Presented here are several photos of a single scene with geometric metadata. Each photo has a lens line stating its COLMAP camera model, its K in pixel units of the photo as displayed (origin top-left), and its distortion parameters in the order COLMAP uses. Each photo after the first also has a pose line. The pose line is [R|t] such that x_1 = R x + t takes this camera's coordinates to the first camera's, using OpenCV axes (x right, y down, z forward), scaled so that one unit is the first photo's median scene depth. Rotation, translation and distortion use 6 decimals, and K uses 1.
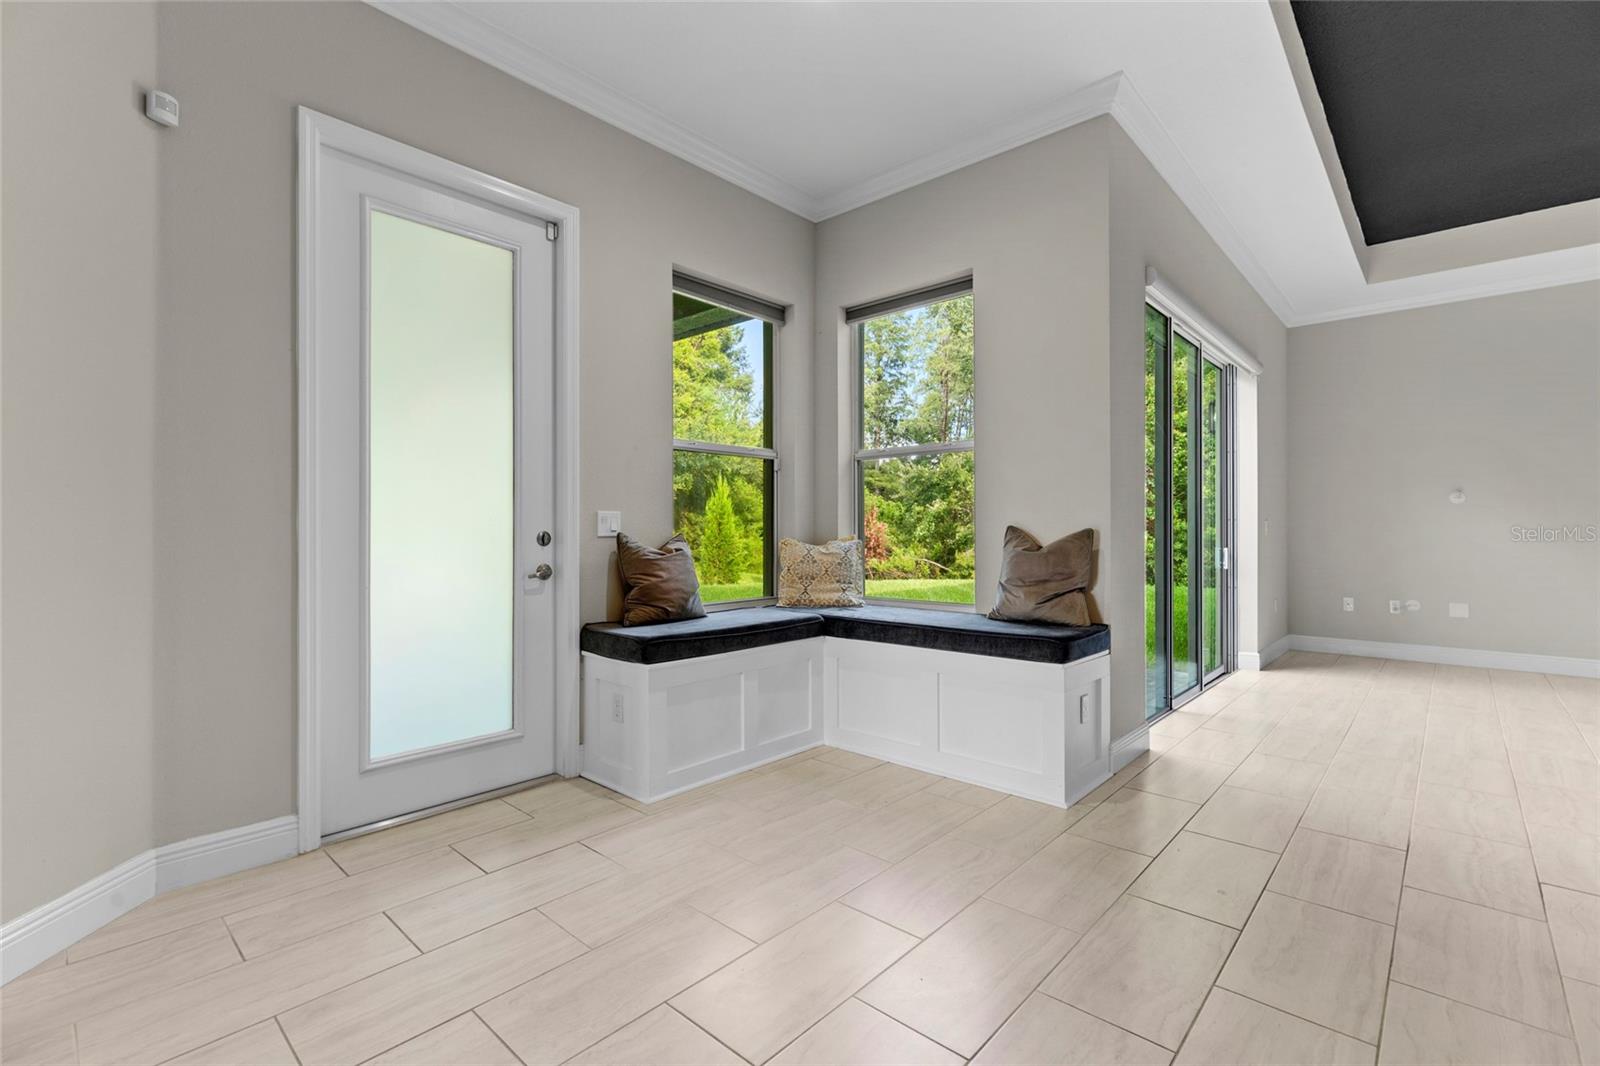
lens RADIAL K [[712.0, 0, 803.1], [0, 712.0, 528.1], [0, 0, 1]] dist [0.001893, 0.000203]
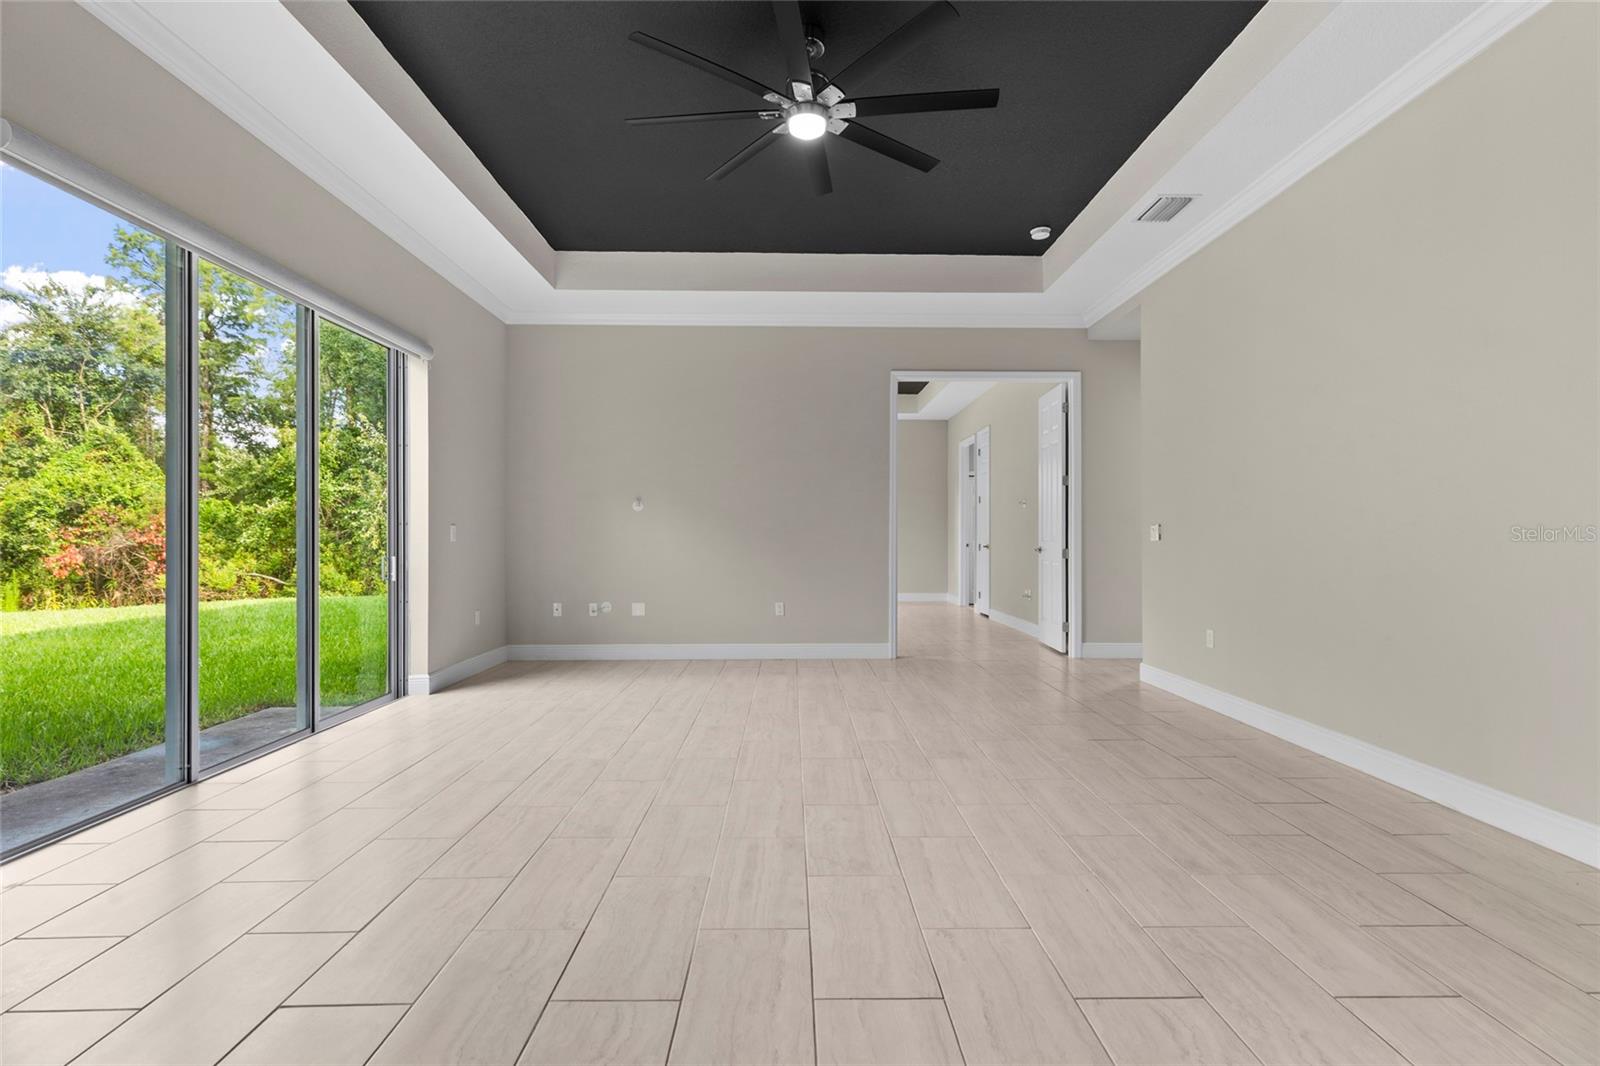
lens RADIAL K [[720.2, 0, 802.9], [0, 720.2, 535.4], [0, 0, 1]] dist [0.002225, 0.000901]
pose [[0.727642, 0.000824, 0.685956, 0.499552], [-0.001778, 0.999998, 0.000686, 0.001855], [-0.685955, -0.001719, 0.727642, 0.039094]]
